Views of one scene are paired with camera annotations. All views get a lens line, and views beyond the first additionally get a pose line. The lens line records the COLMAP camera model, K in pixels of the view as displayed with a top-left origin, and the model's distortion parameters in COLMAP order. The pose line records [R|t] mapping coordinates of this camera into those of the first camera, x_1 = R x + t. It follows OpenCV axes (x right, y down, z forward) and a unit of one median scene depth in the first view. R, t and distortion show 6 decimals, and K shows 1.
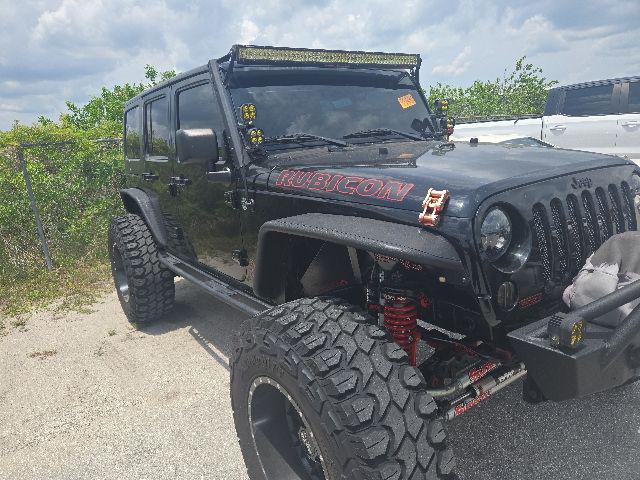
lens RADIAL K [[461.4, 0, 314.7], [0, 461.4, 243.2], [0, 0, 1]] dist [0.069047, -0.055263]
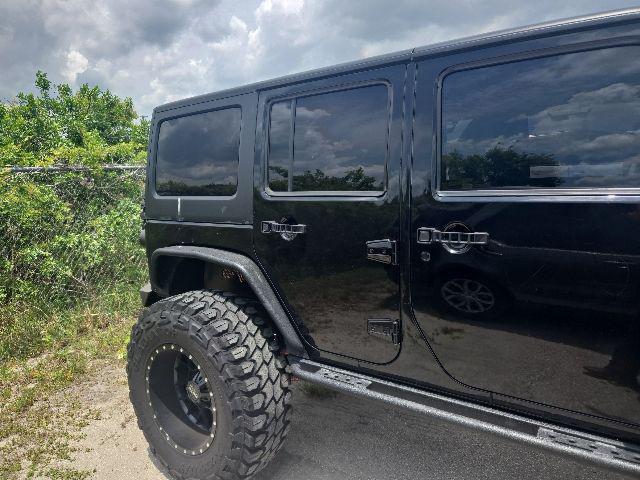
lens RADIAL K [[461.4, 0, 318.2], [0, 461.4, 240.4], [0, 0, 1]] dist [0.069047, -0.055263]
pose [[0.939165, -0.018451, 0.342971, -0.455728], [0.051851, 0.994729, -0.088468, -0.067529], [-0.339530, 0.100870, 0.935171, 0.421591]]
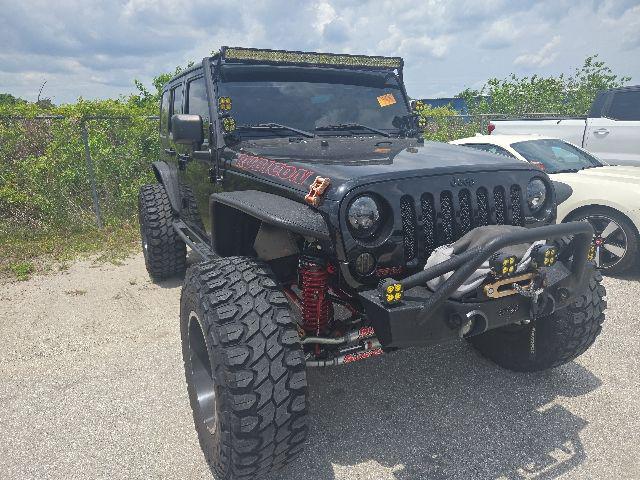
lens RADIAL K [[461.4, 0, 309.1], [0, 461.4, 242.2], [0, 0, 1]] dist [0.069047, -0.055263]
pose [[0.986325, 0.095469, -0.134342, 0.151321], [-0.091555, 0.995184, 0.035032, 0.007769], [0.137039, -0.022254, 0.990316, -0.099621]]
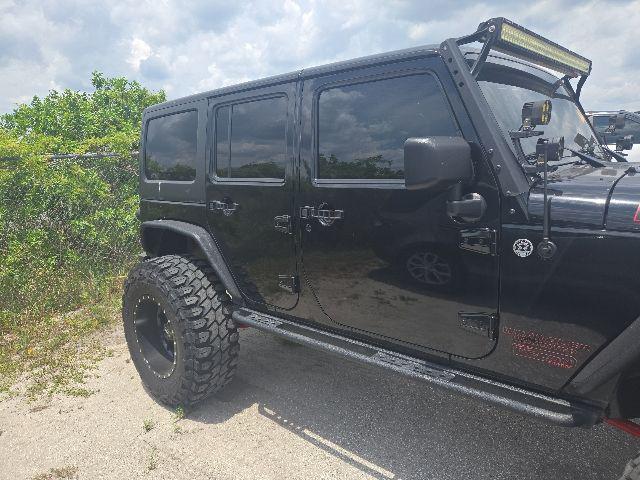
lens RADIAL K [[461.4, 0, 322.2], [0, 461.4, 233.9], [0, 0, 1]] dist [0.069047, -0.055263]
pose [[0.970847, -0.015803, 0.239177, -0.341346], [0.032779, 0.997203, -0.067167, -0.039262], [-0.237446, 0.073048, 0.968650, 0.236756]]
